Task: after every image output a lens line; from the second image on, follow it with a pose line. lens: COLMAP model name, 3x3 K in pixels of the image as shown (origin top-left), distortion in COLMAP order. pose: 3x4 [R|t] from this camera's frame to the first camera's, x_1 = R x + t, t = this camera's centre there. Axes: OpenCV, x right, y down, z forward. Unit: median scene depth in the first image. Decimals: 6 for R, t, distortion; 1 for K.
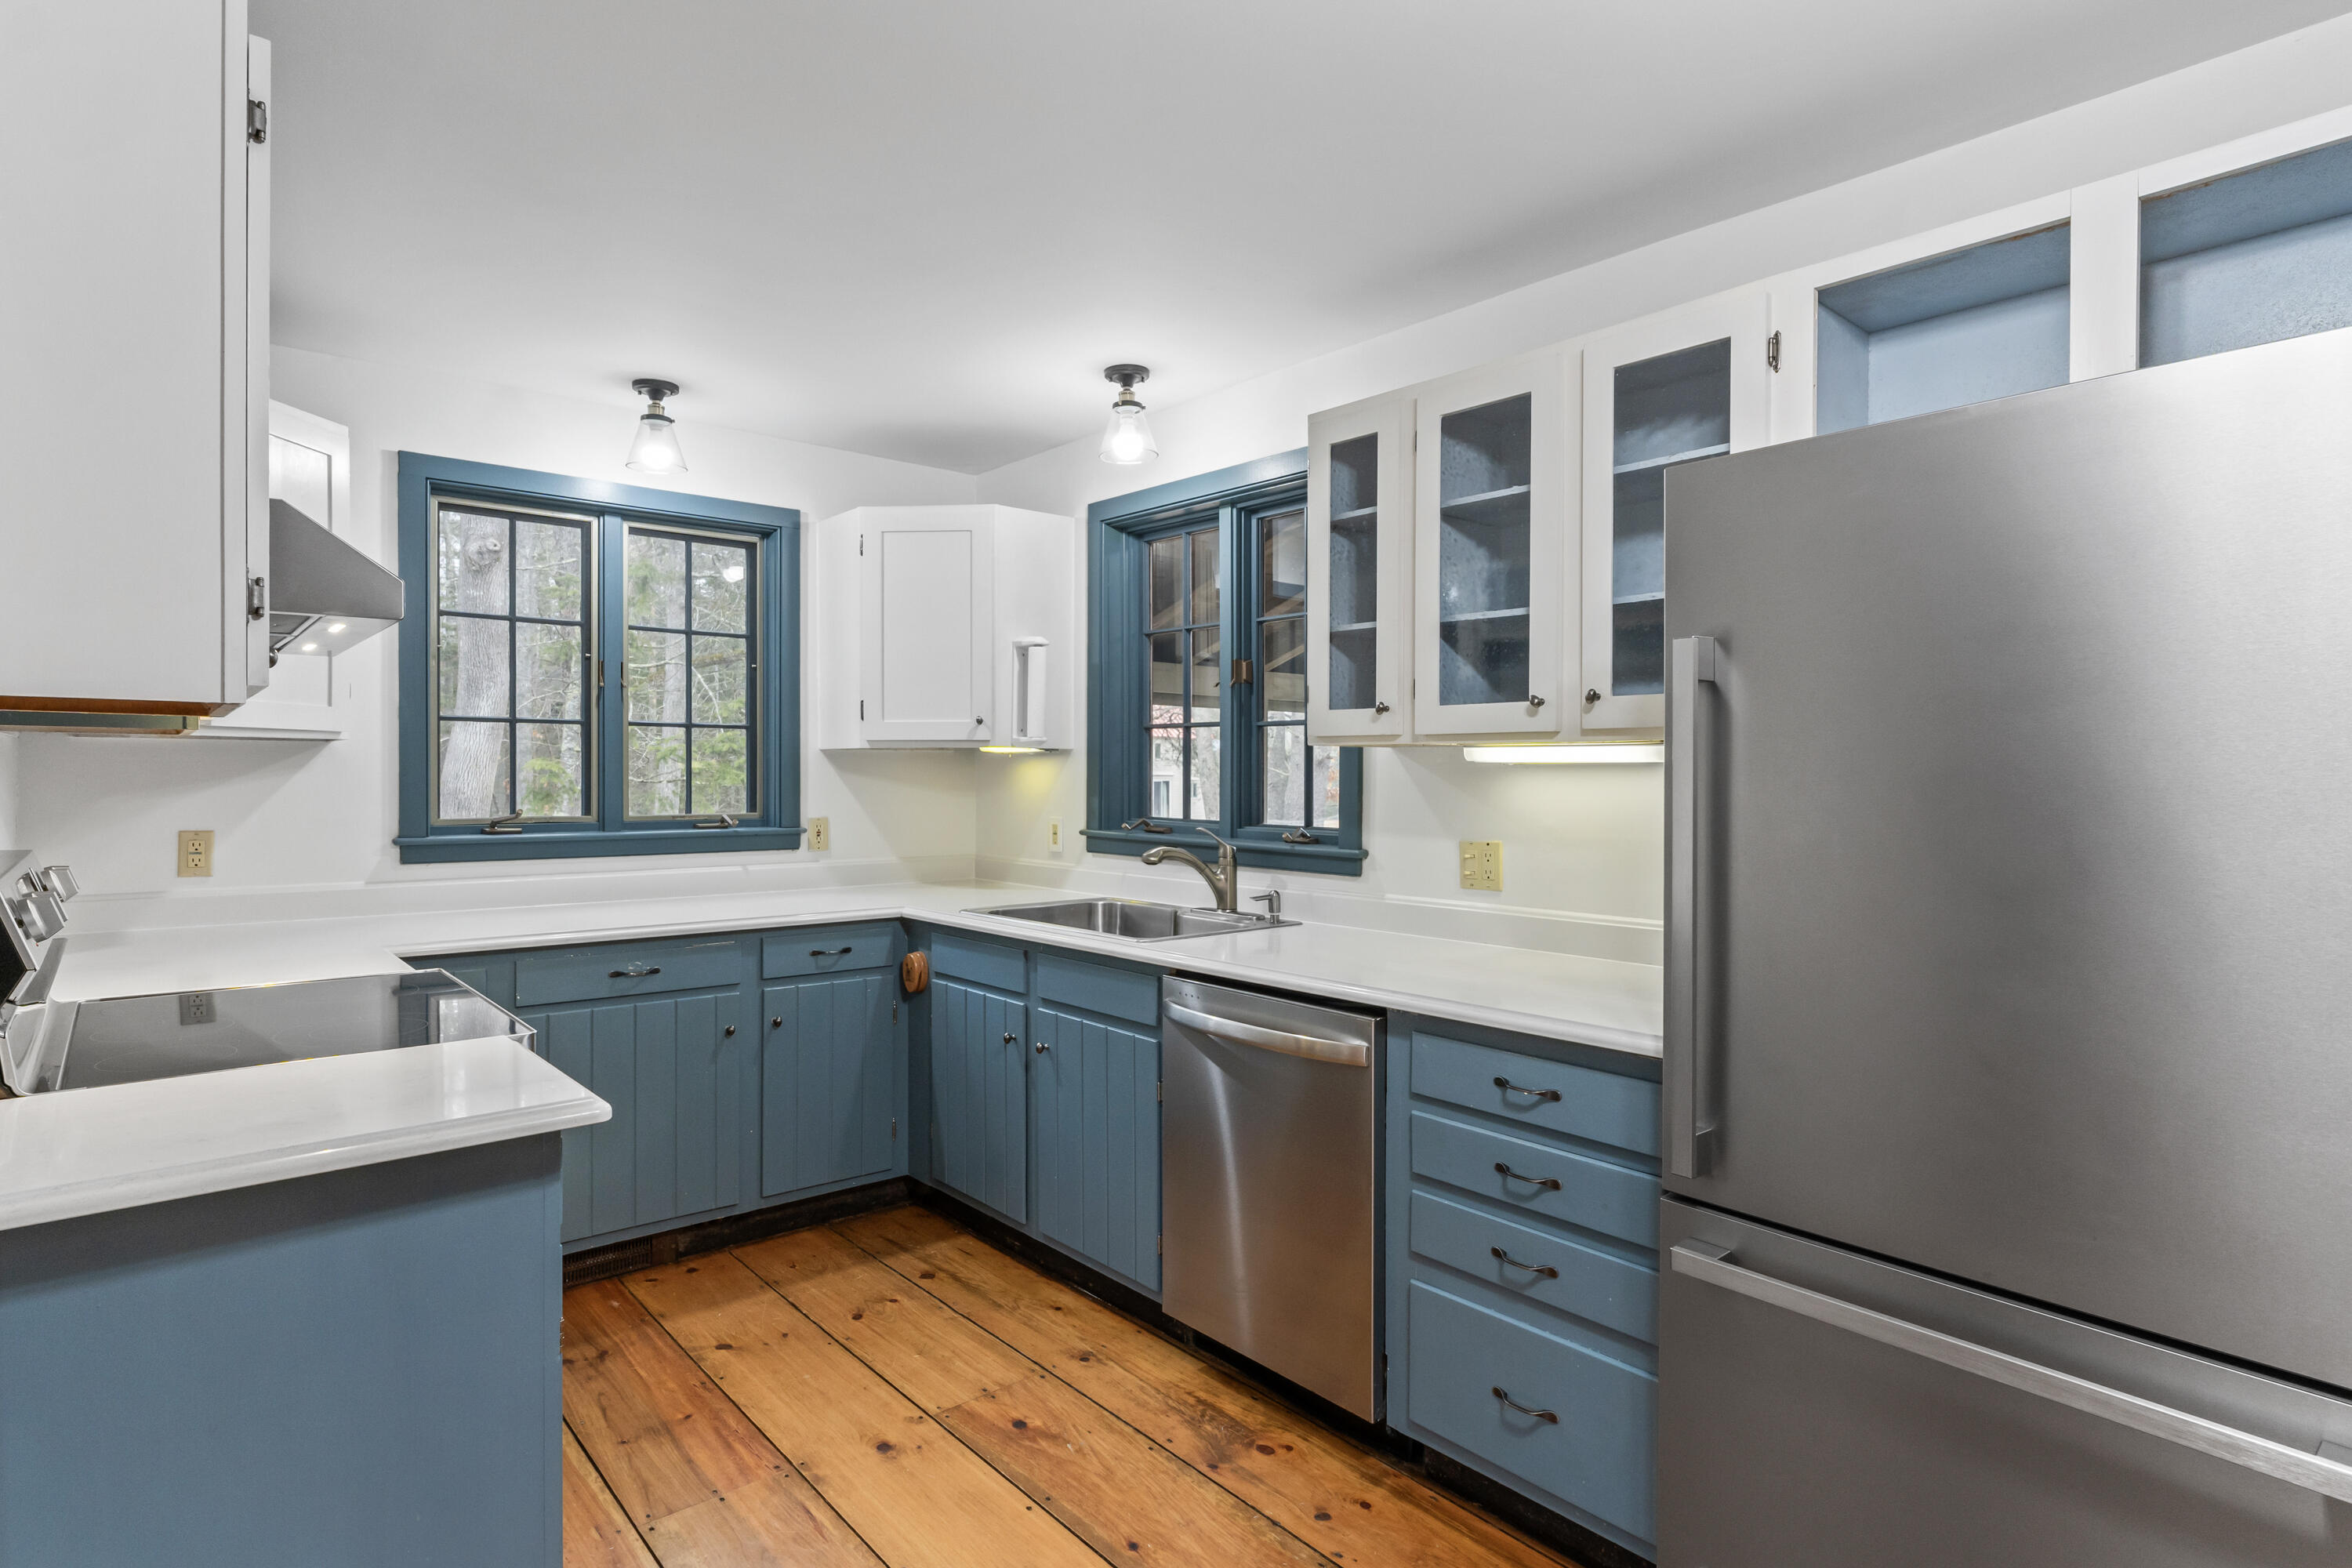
lens RADIAL K [[1209.6, 0, 1164.0], [0, 1209.6, 786.2], [0, 0, 1]] dist [-0.005416, -0.000455]
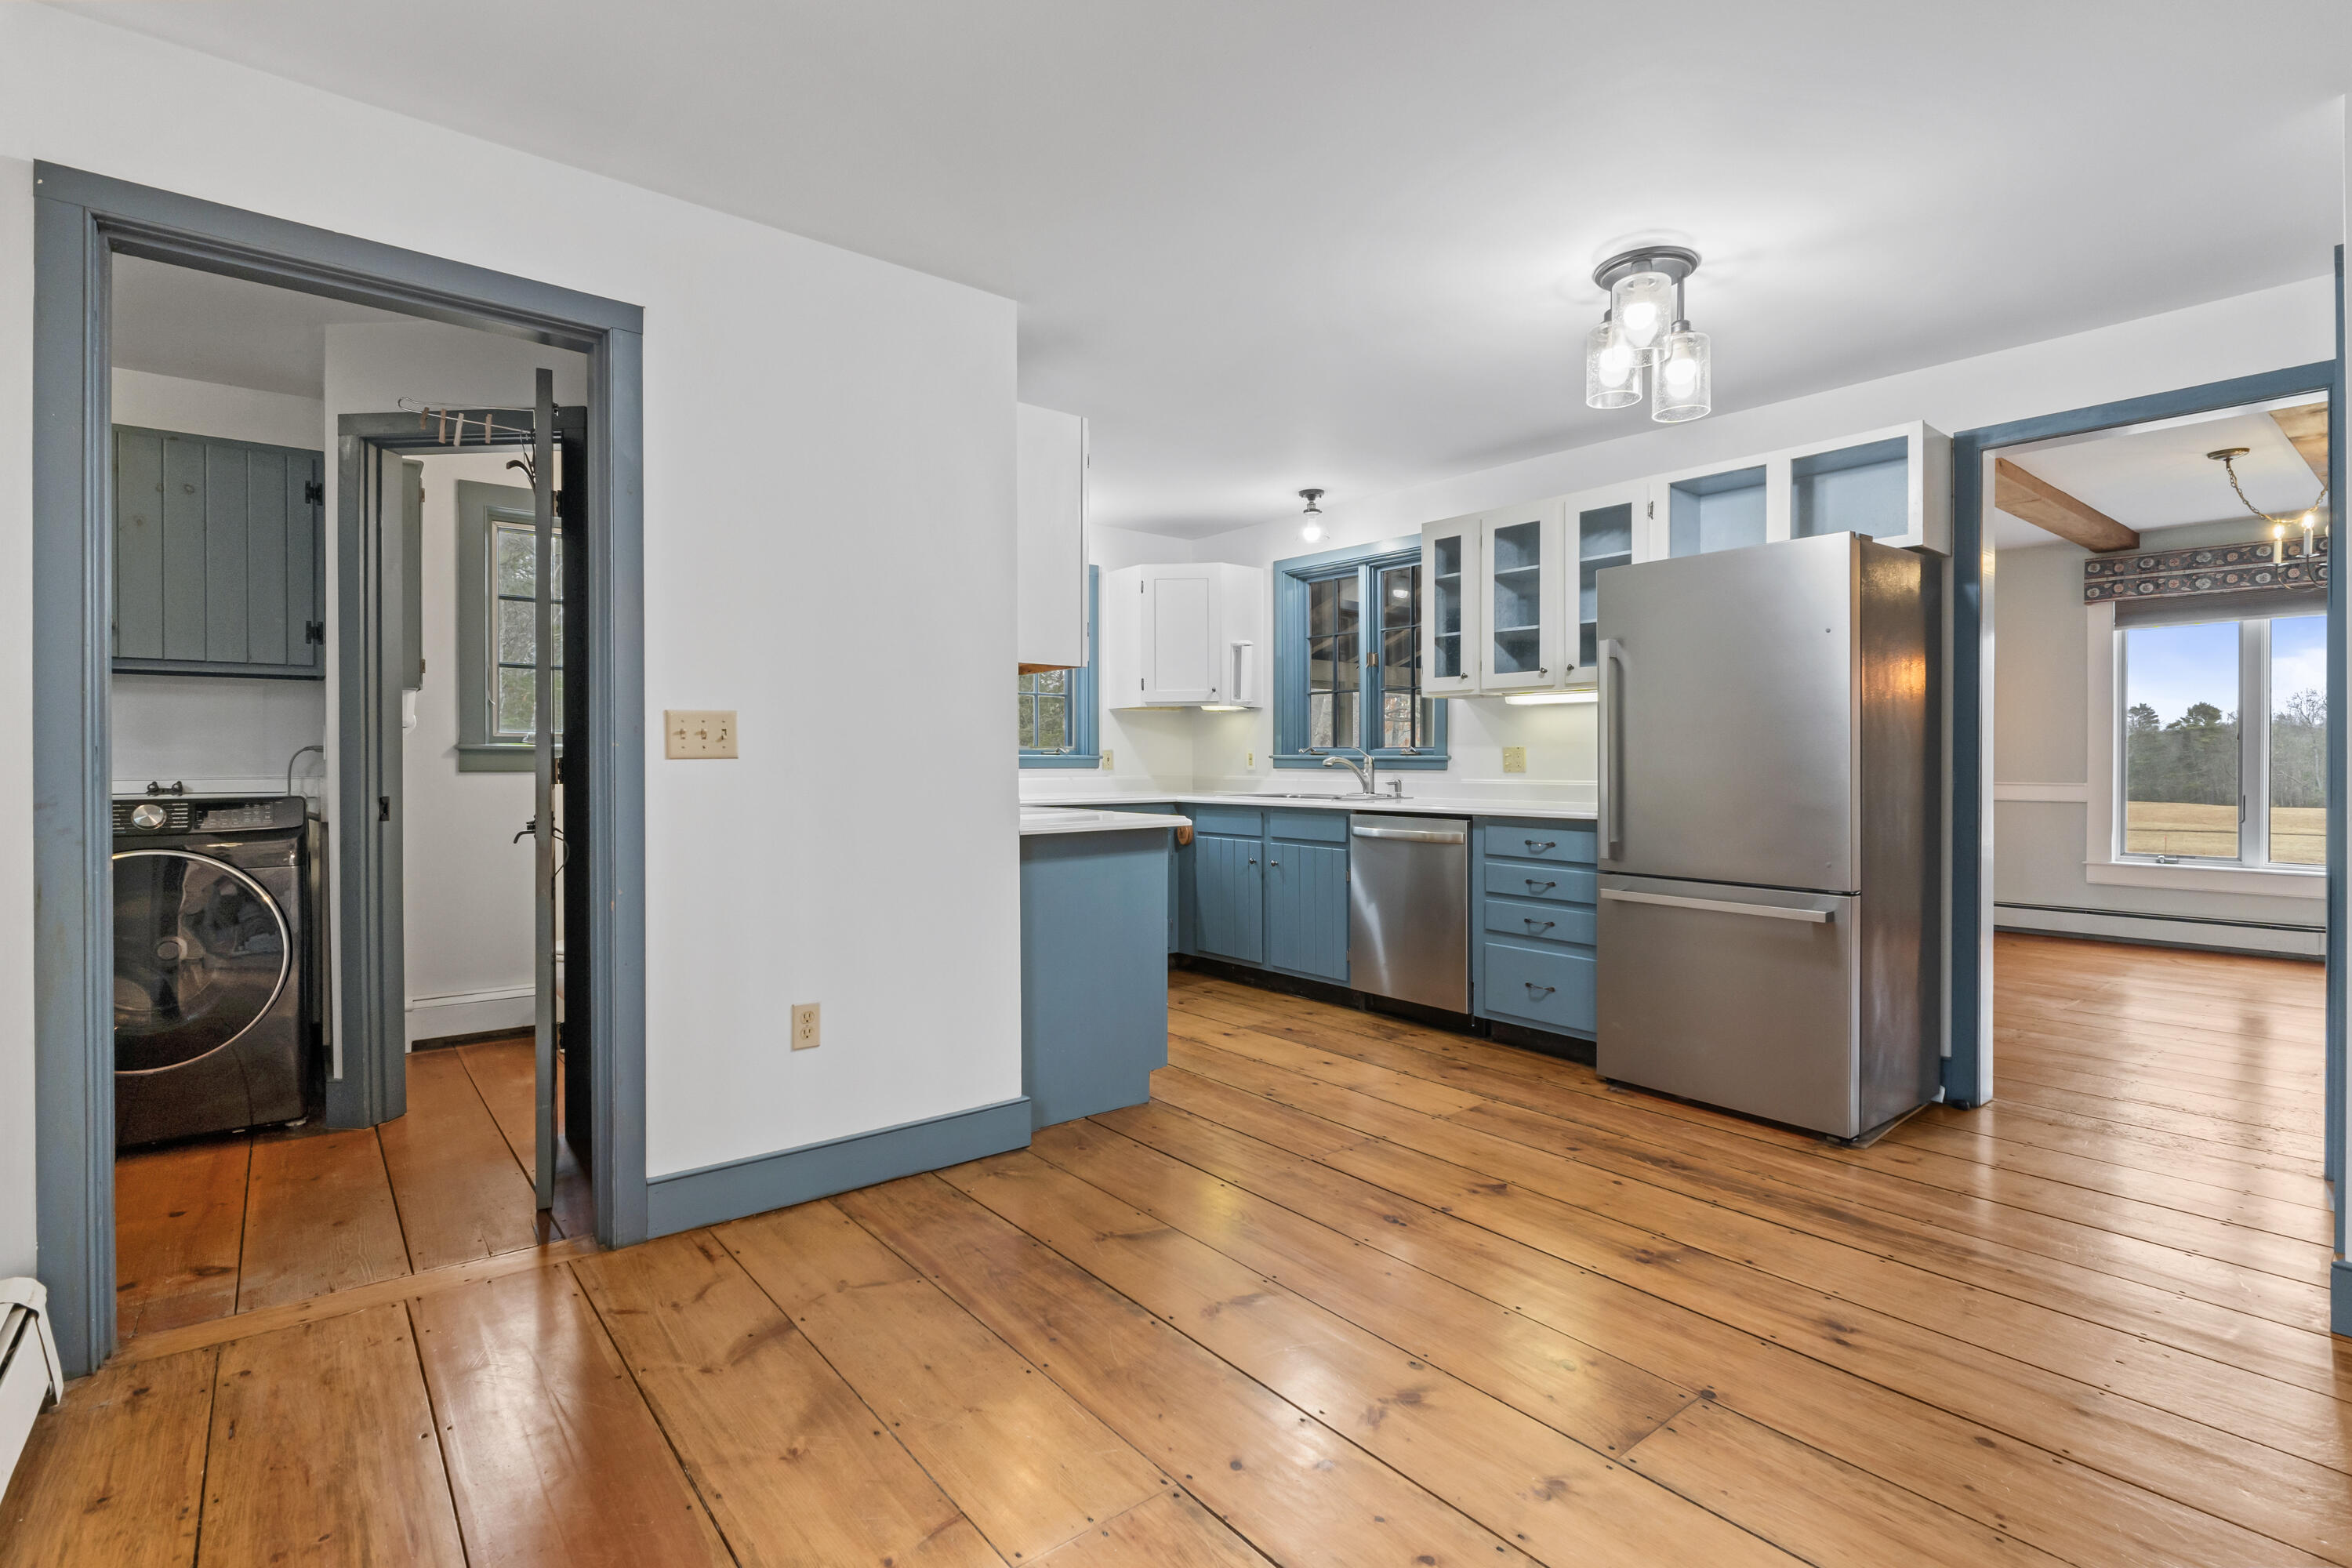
lens RADIAL K [[1105.8, 0, 1173.2], [0, 1105.8, 772.0], [0, 0, 1]] dist [-0.001250, -0.002171]
pose [[0.999712, -0.004355, -0.023611, -0.199971], [0.004310, 0.999989, -0.001987, 0.074056], [0.023619, 0.001885, 0.999719, -0.643839]]
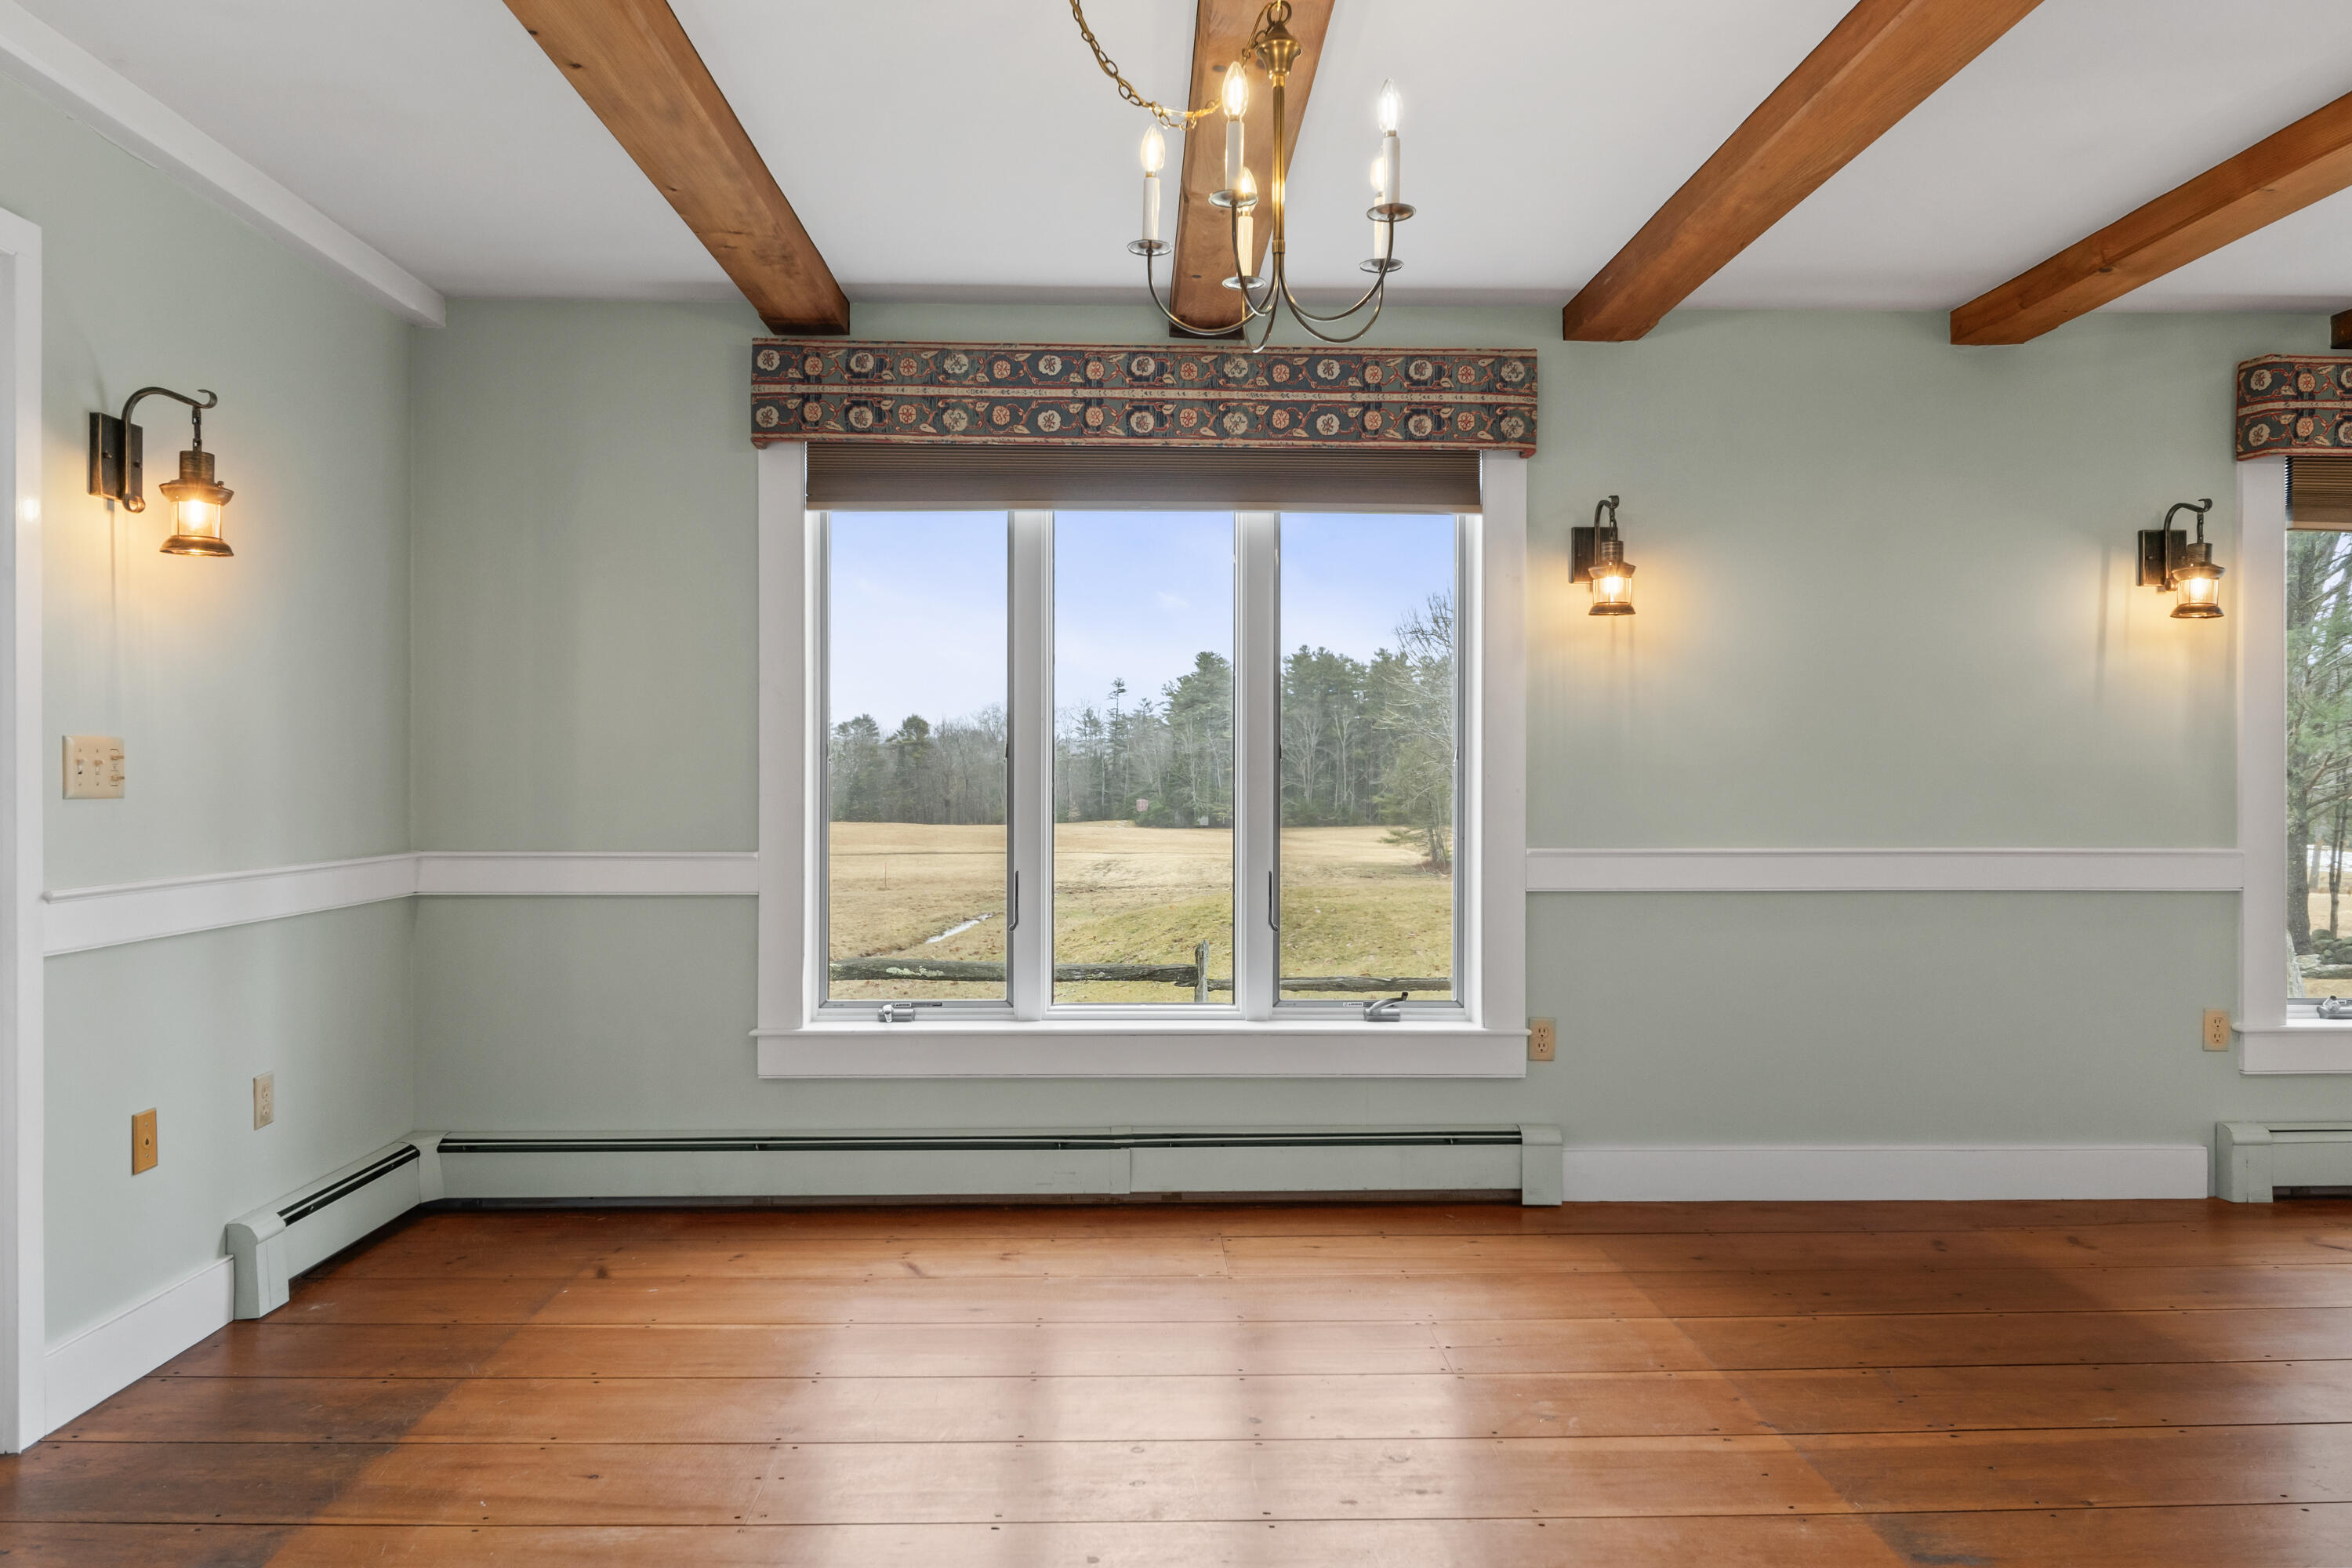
lens RADIAL K [[1561.8, 0, 1178.1], [0, 1561.8, 771.8], [0, 0, 1]] dist [-0.014920, 0.007970]
pose [[0.625595, -0.000219, 0.780148, 0.660942], [0.009917, 0.999921, -0.007671, 0.045914], [-0.780085, 0.012536, 0.625548, 0.371359]]
